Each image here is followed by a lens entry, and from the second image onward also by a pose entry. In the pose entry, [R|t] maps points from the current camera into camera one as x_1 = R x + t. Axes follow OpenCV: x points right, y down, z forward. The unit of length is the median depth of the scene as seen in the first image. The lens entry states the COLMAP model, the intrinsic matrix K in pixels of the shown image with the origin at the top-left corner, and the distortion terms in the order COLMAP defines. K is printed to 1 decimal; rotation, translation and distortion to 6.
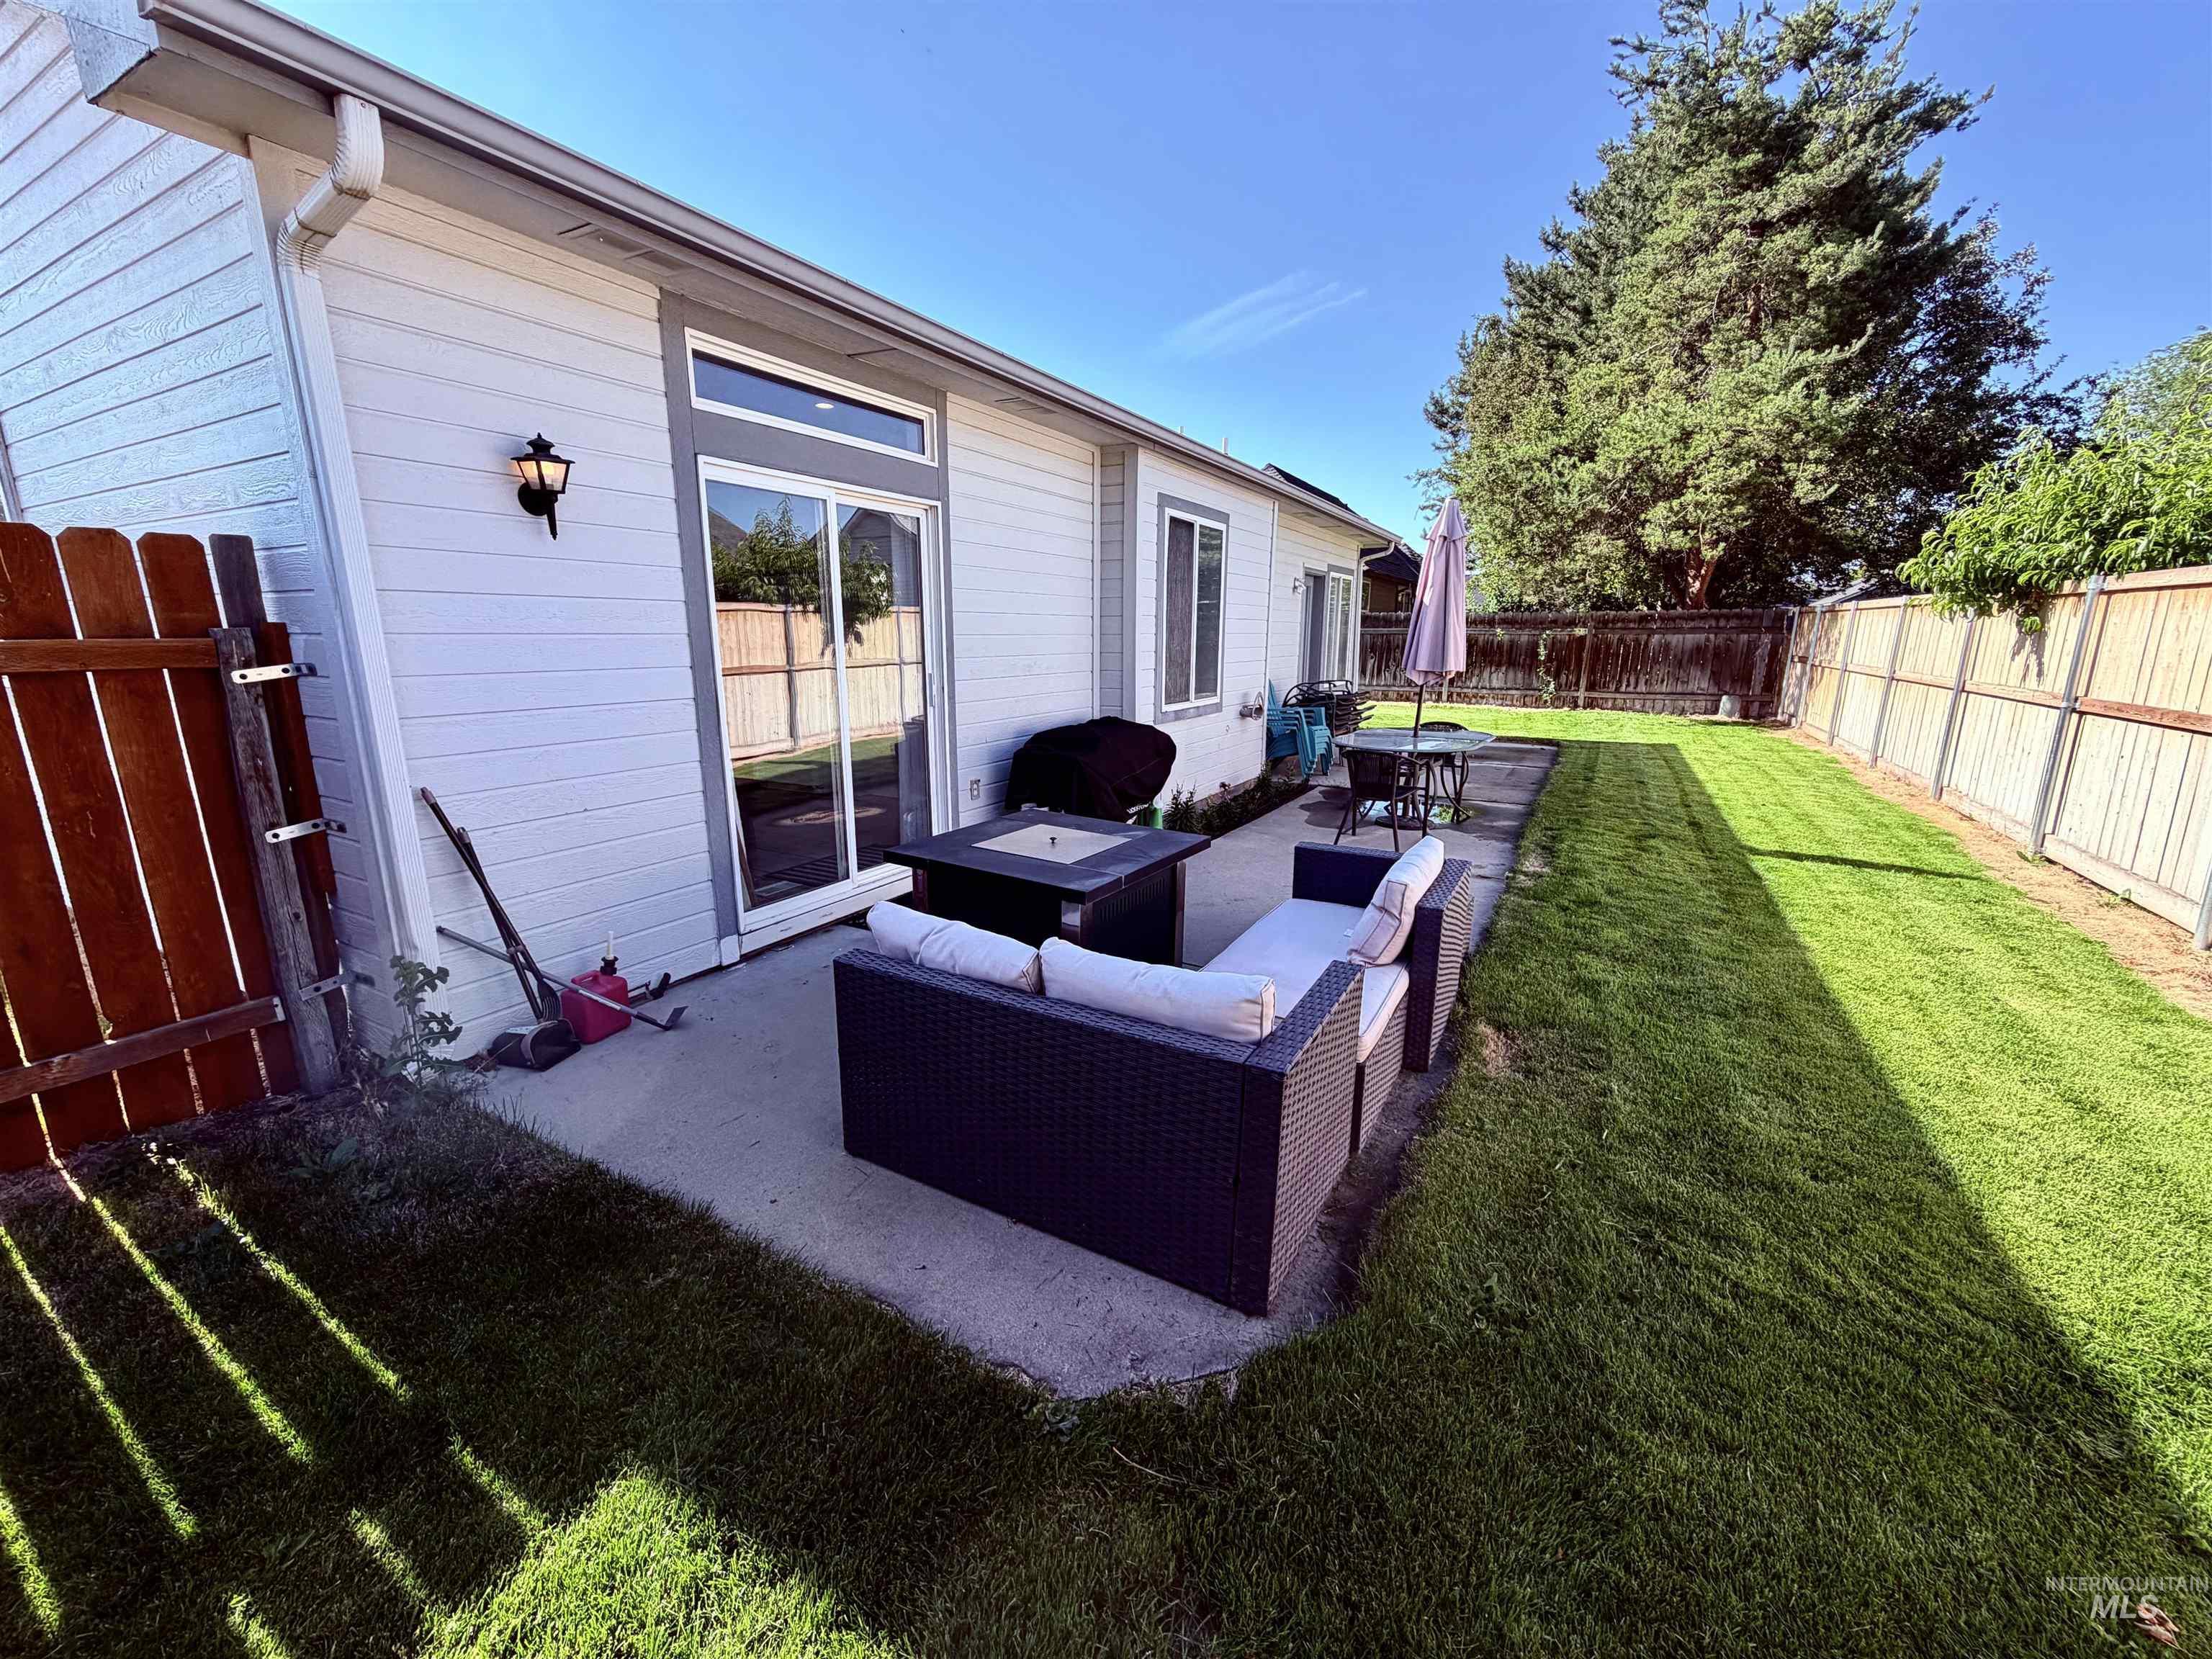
lens RADIAL K [[880.7, 0, 1094.3], [0, 880.7, 827.2], [0, 0, 1]] dist [0.000135, -0.000221]
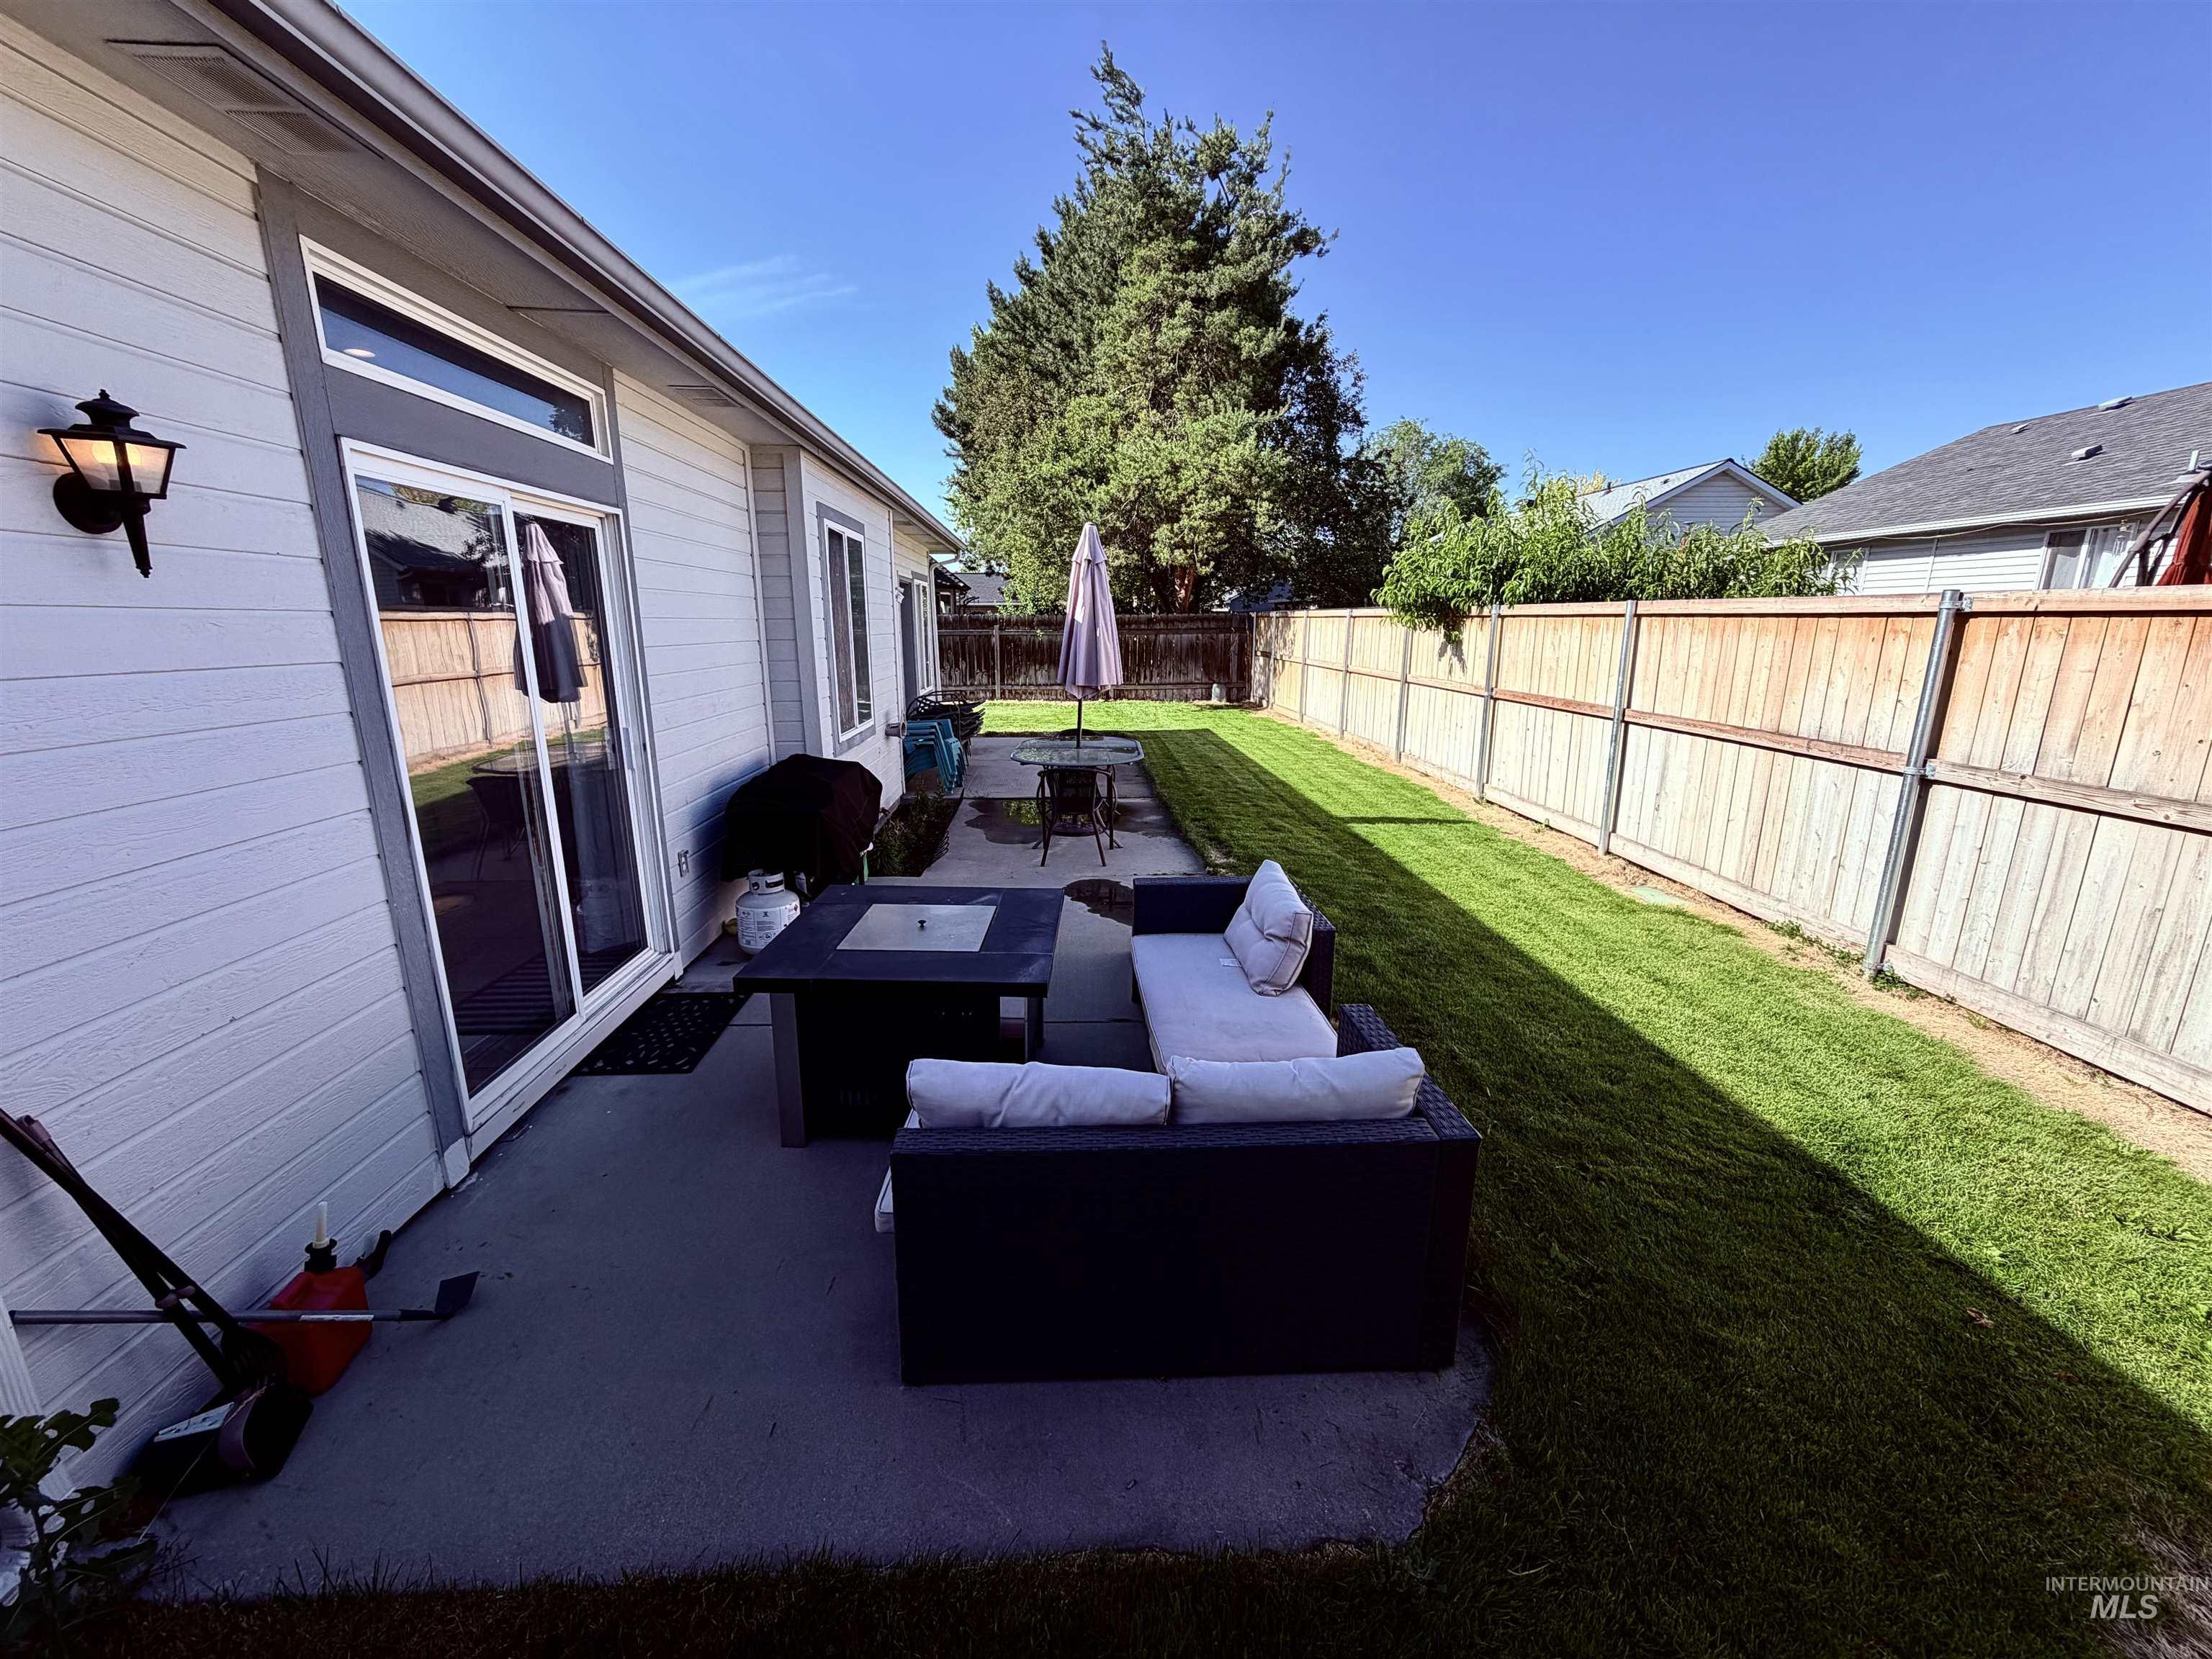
lens RADIAL K [[880.7, 0, 1099.9], [0, 880.7, 828.6], [0, 0, 1]] dist [0.000135, -0.000221]
pose [[0.848660, -0.124805, 0.514003, -0.176119], [0.119809, 0.991864, 0.043020, -0.050004], [-0.515190, 0.025073, 0.856709, 0.083799]]
